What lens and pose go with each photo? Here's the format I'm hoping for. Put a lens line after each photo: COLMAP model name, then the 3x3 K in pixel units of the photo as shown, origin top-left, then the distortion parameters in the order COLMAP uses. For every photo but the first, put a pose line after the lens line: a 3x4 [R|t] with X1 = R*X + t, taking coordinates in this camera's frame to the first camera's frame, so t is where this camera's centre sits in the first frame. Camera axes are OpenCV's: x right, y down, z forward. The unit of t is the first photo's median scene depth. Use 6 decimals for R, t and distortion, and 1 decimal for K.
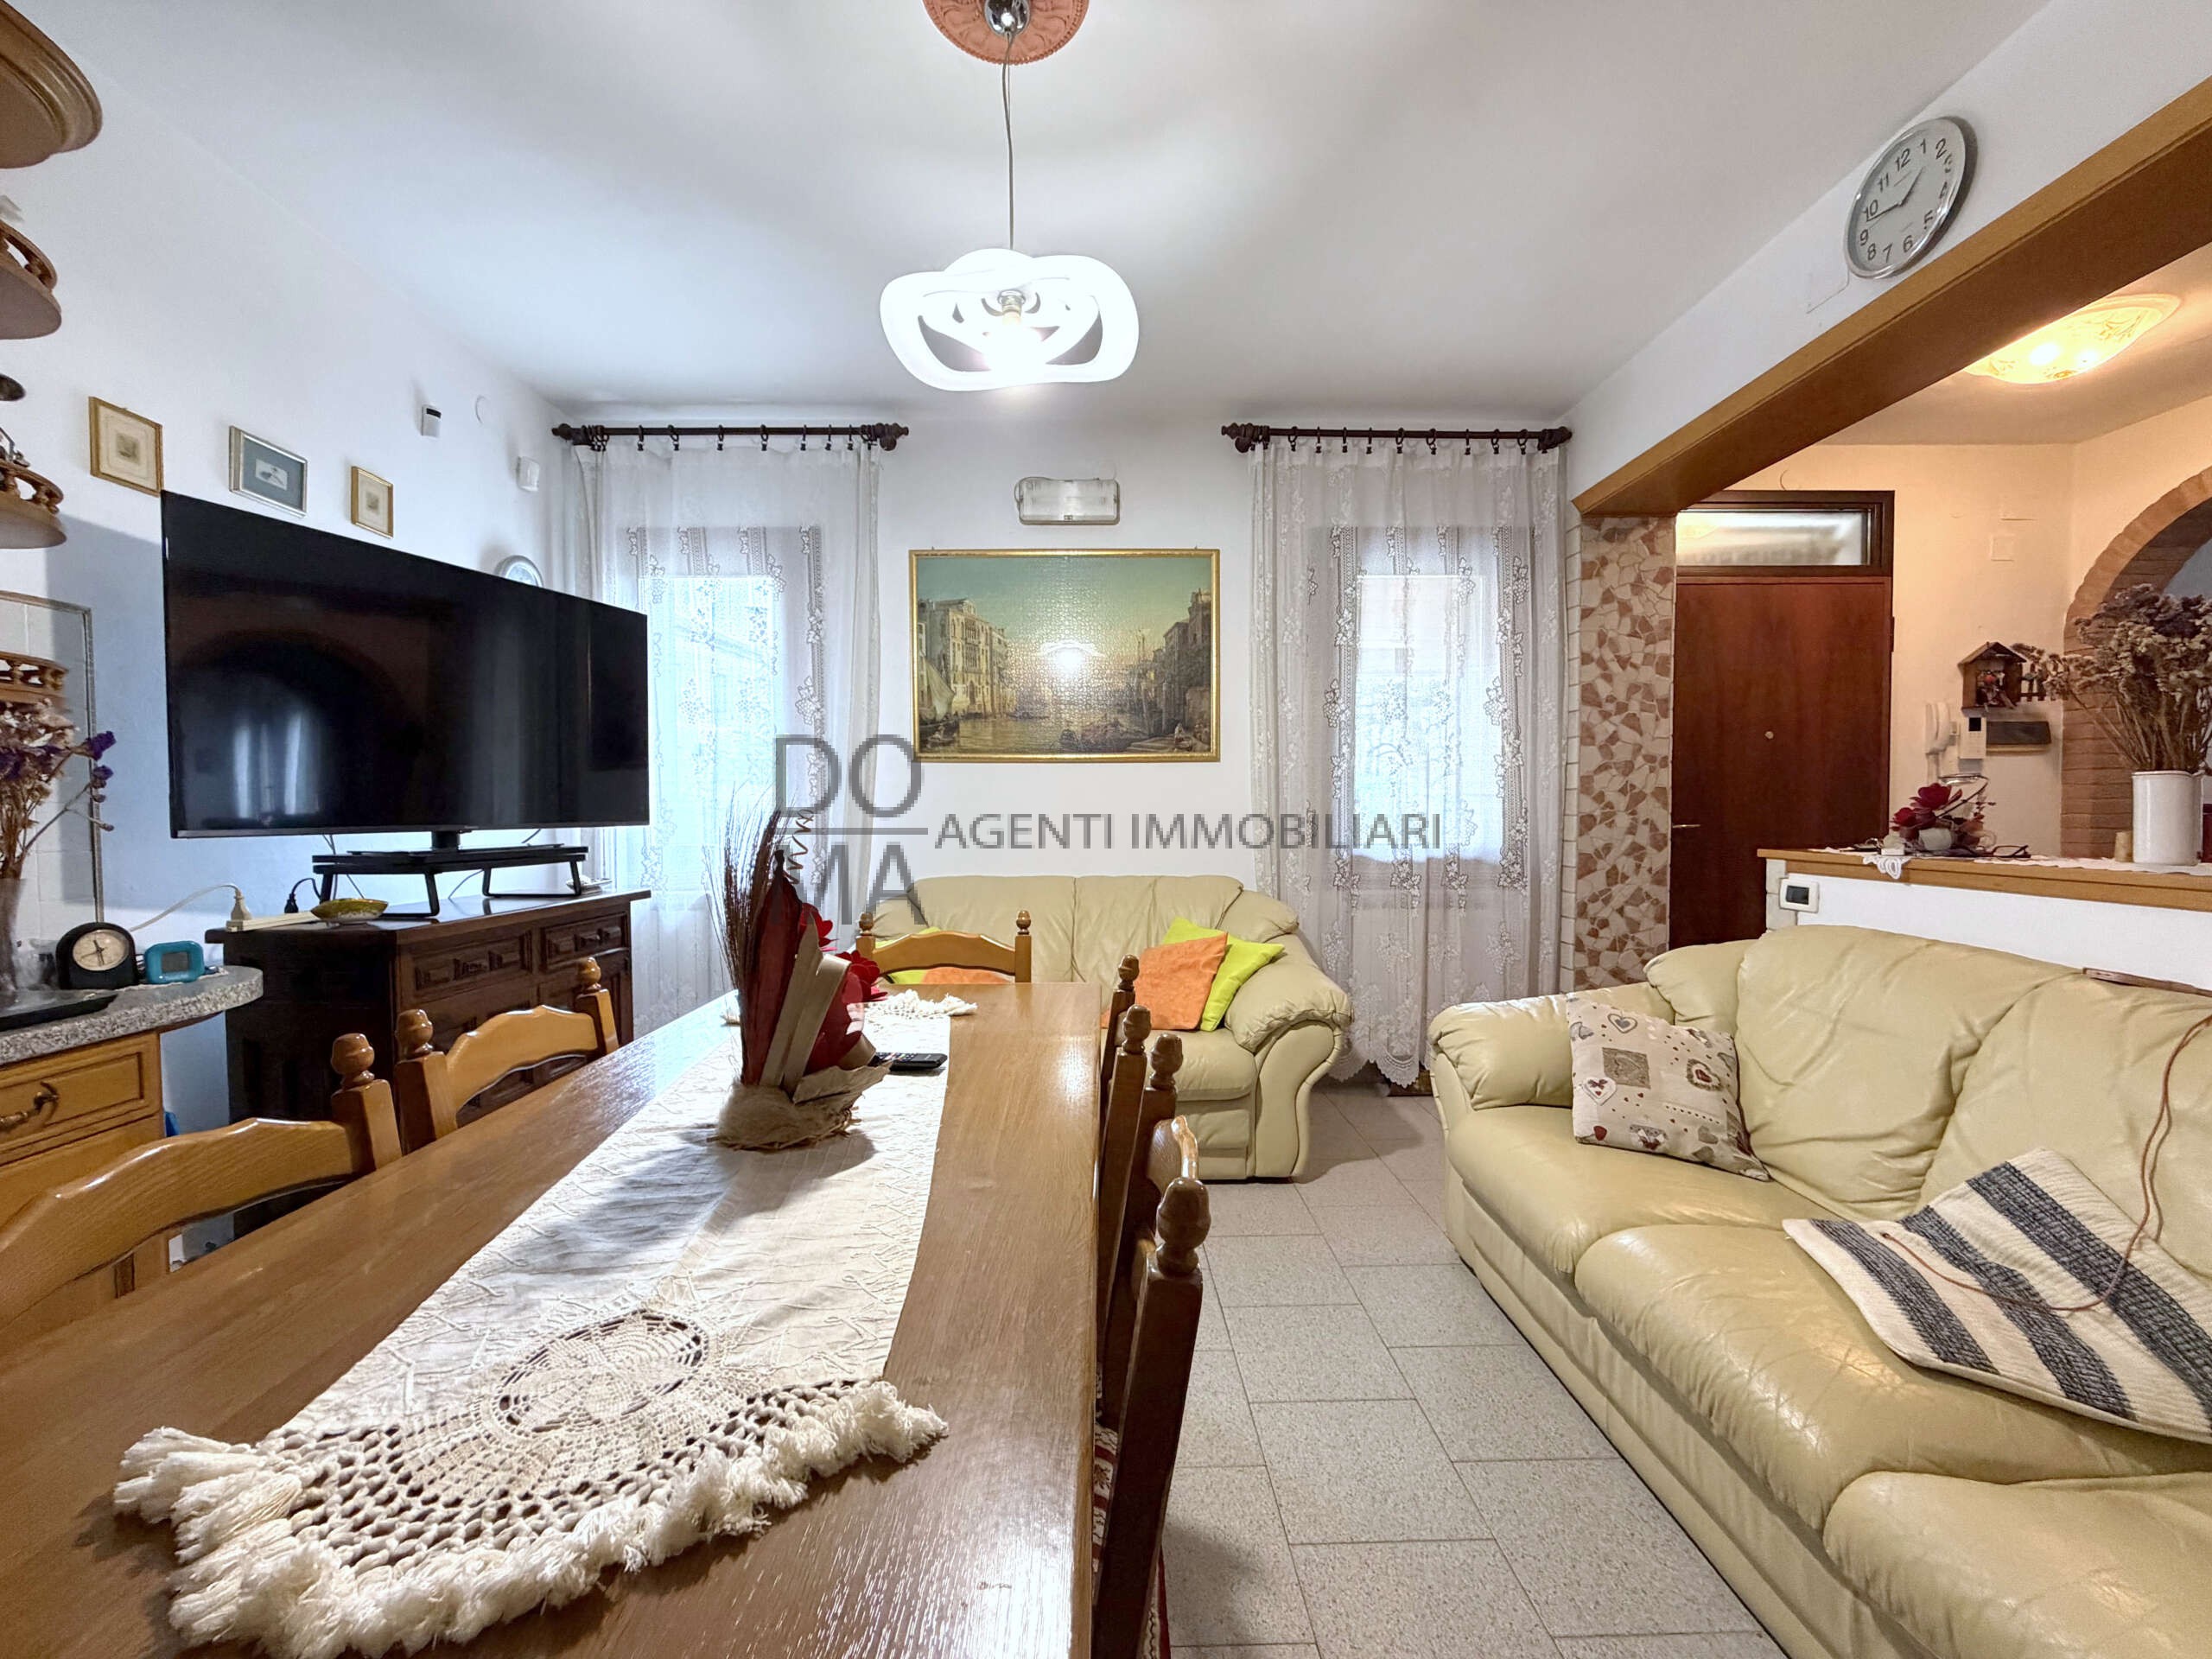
lens RADIAL K [[883.7, 0, 1100.0], [0, 883.7, 830.1], [0, 0, 1]] dist [0.000273, 0.000067]
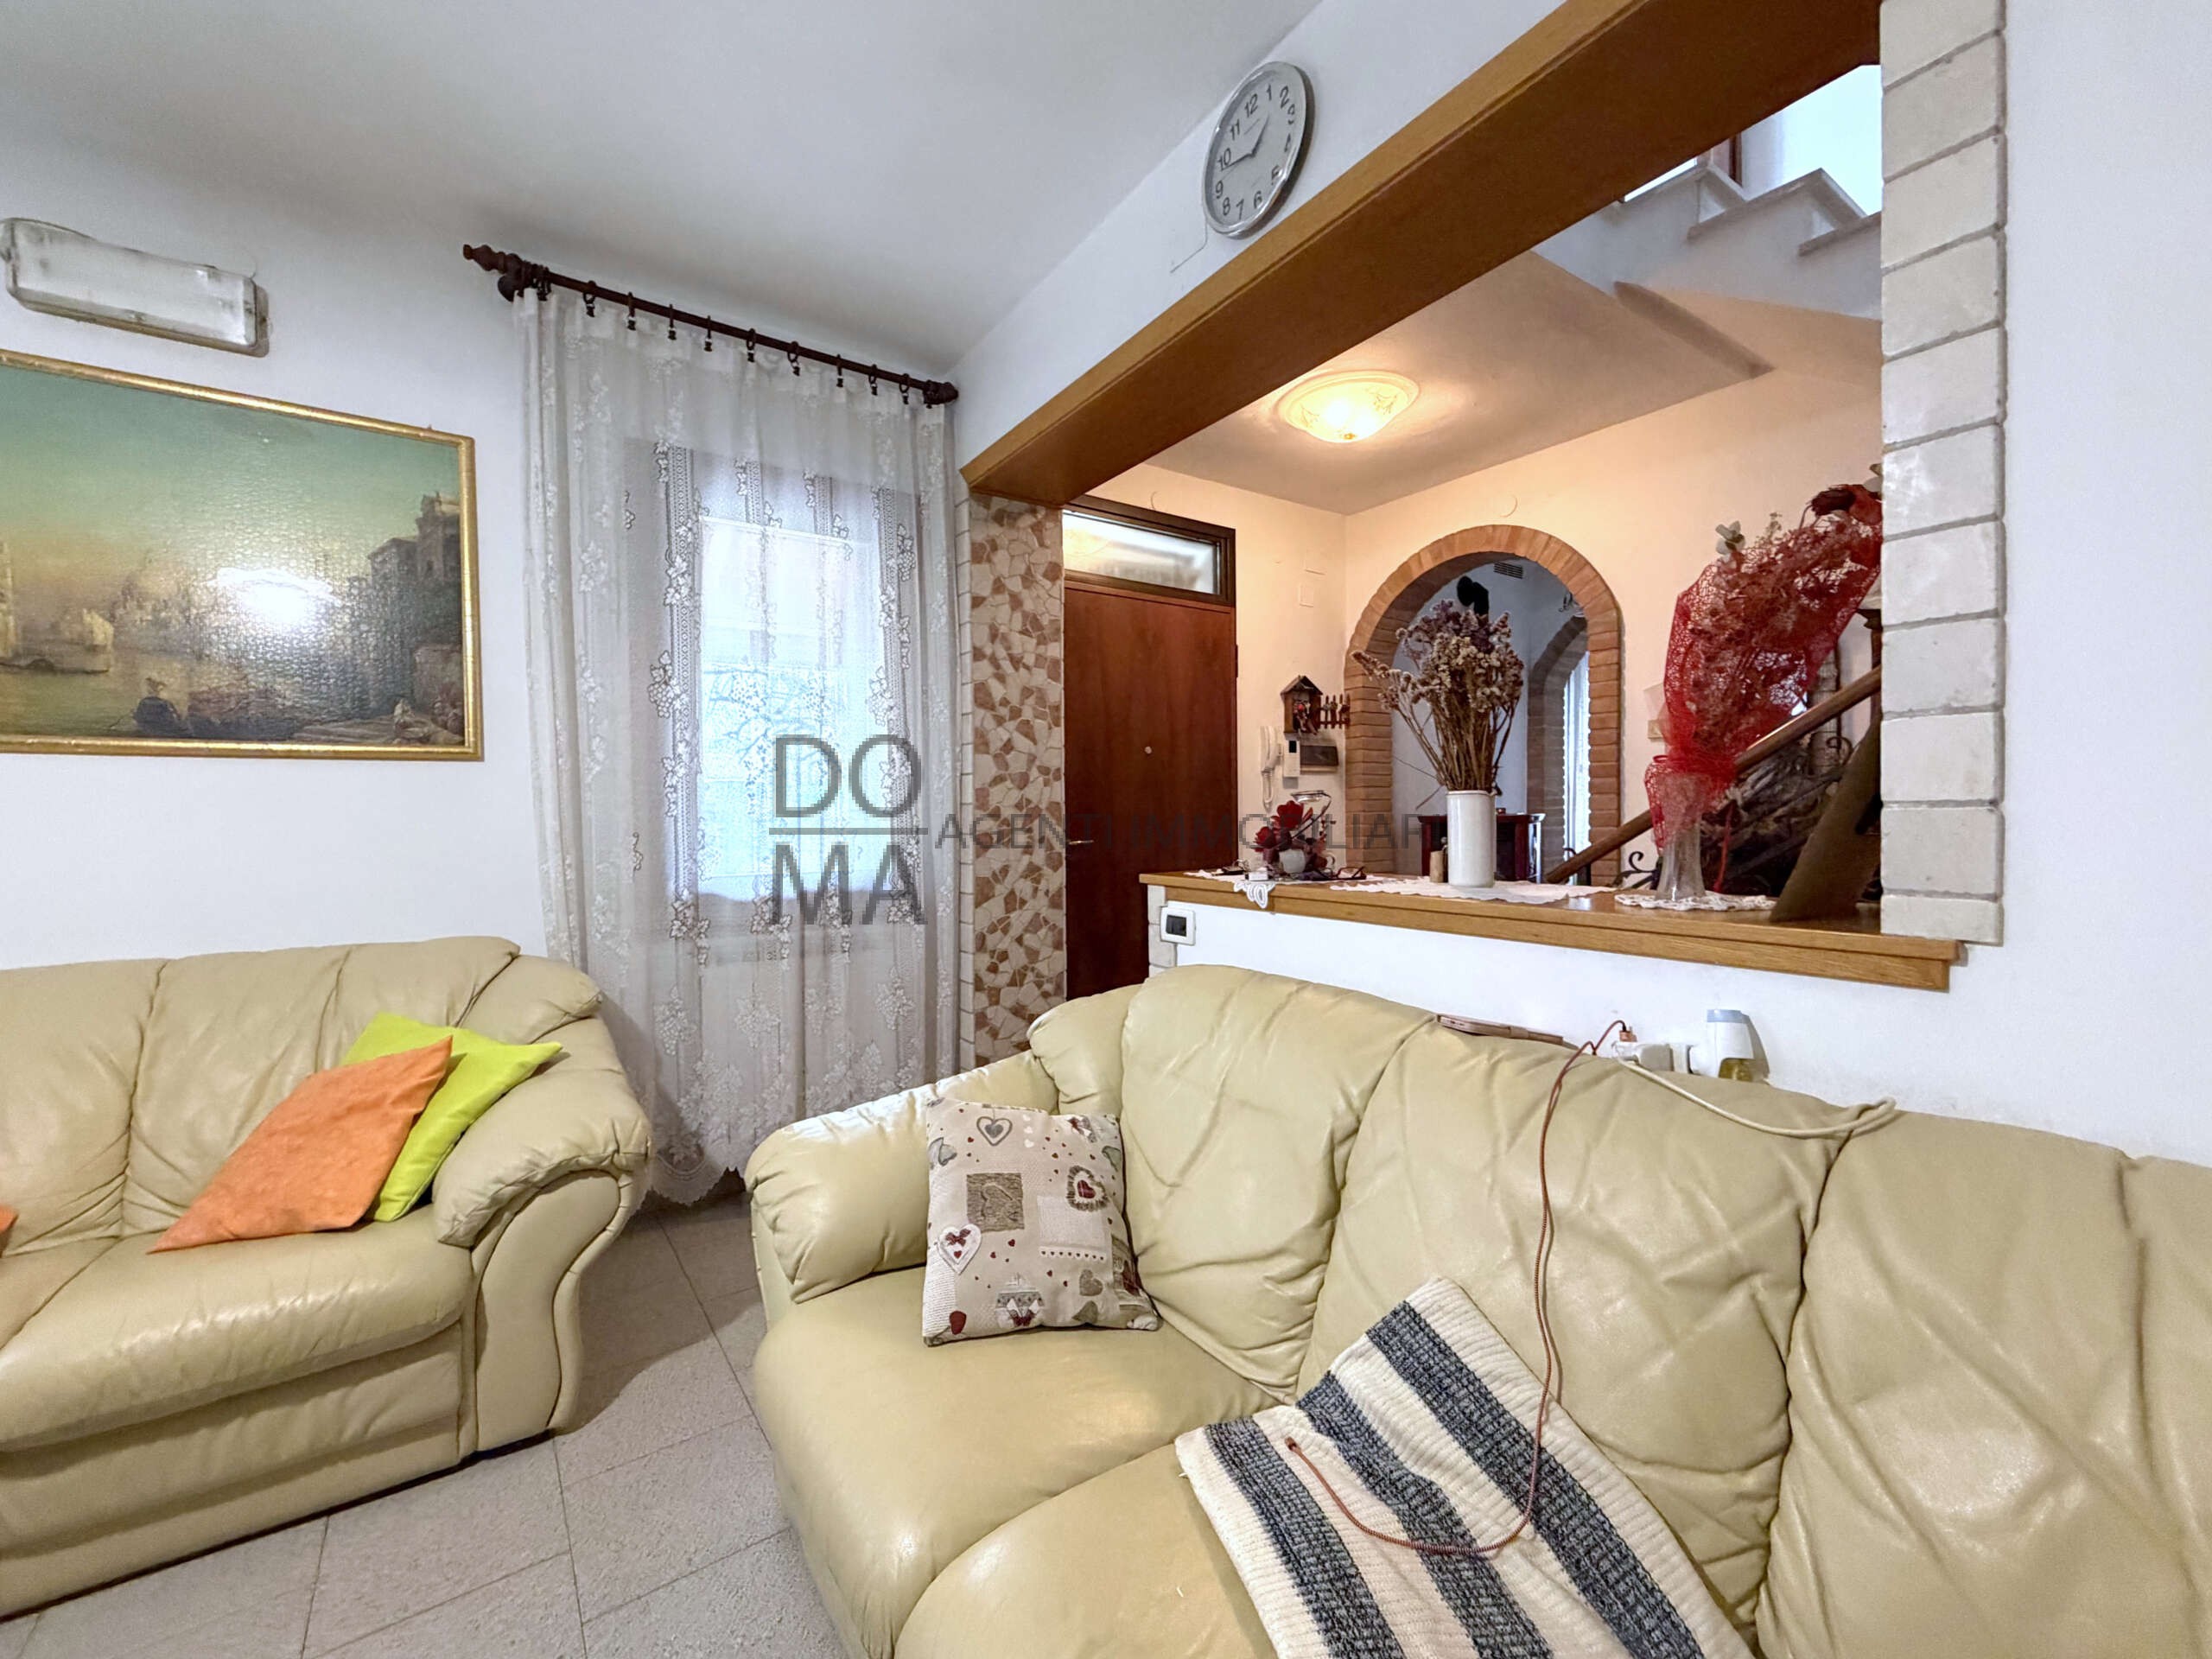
lens RADIAL K [[883.7, 0, 1100.0], [0, 883.7, 832.6], [0, 0, 1]] dist [0.000273, 0.000067]
pose [[0.830672, -0.017704, 0.556480, 0.187880], [0.021953, 0.999759, -0.000964, -0.016952], [-0.556329, 0.013017, 0.830860, 0.245123]]
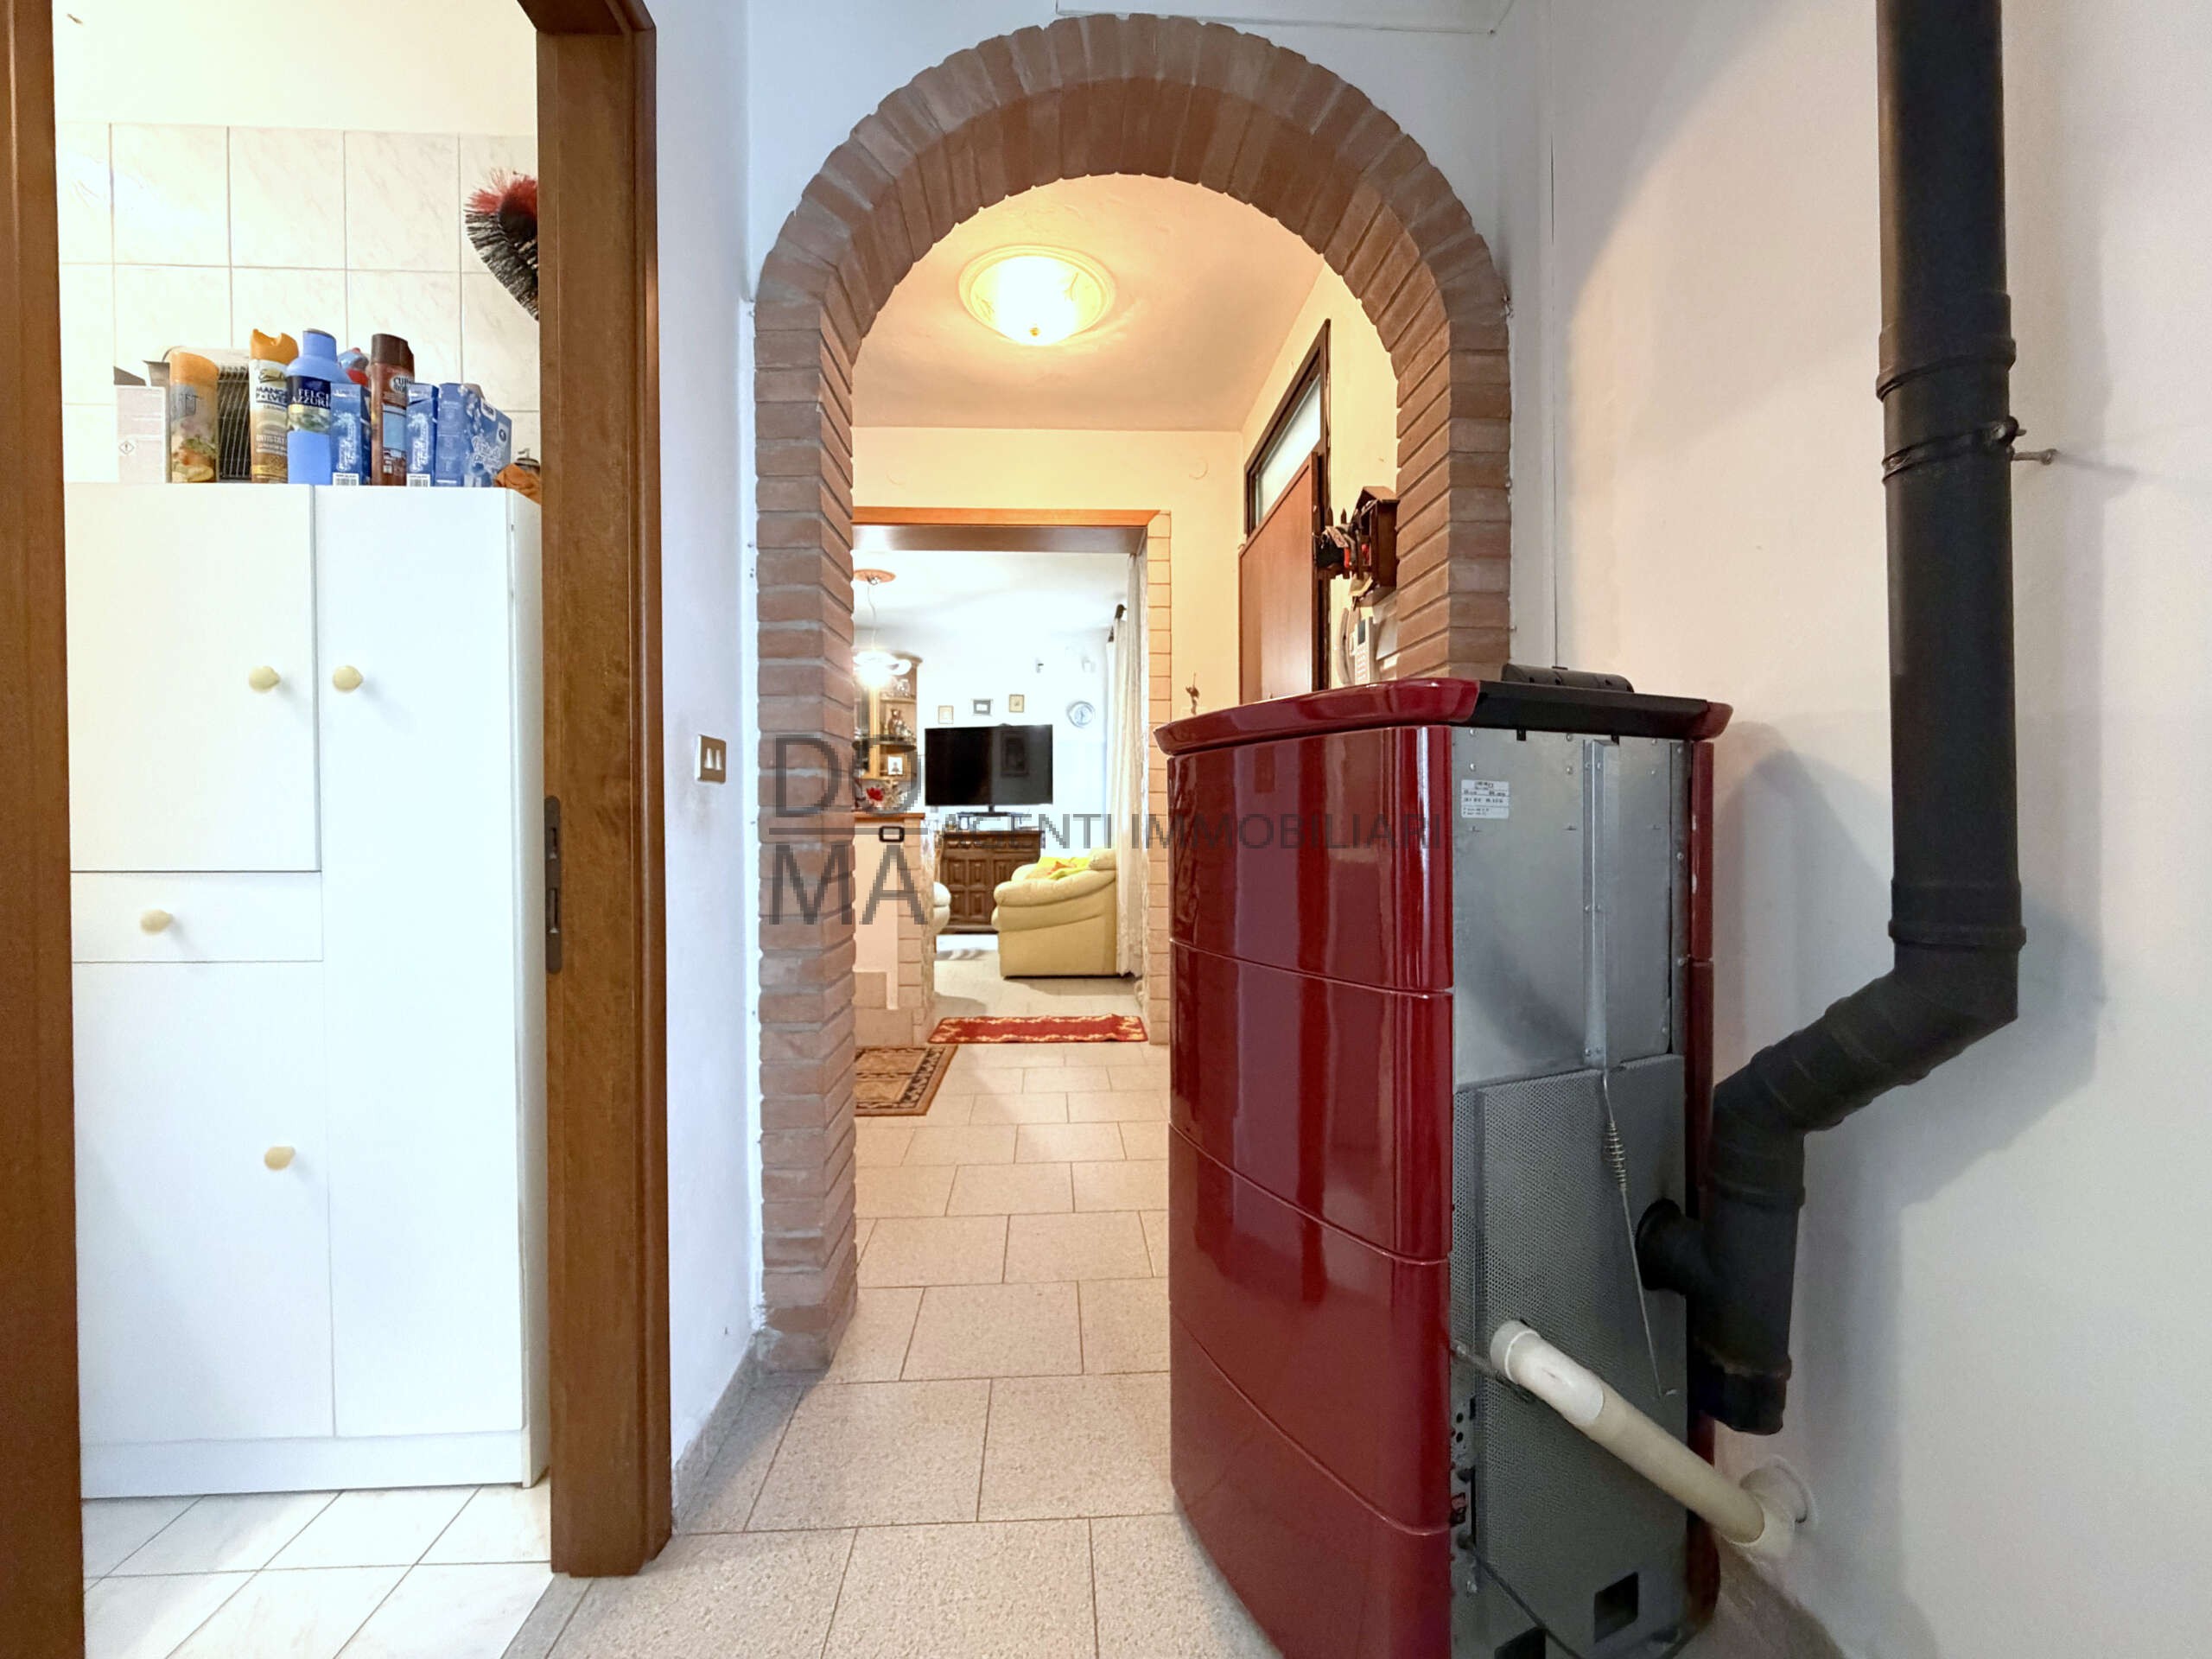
lens RADIAL K [[883.7, 0, 1103.2], [0, 883.7, 827.9], [0, 0, 1]] dist [0.000273, 0.000067]
pose [[0.050889, 0.015300, -0.998587, 2.163198], [-0.018445, 0.999726, 0.014377, 0.020735], [0.998534, 0.017688, 0.051157, 1.072591]]
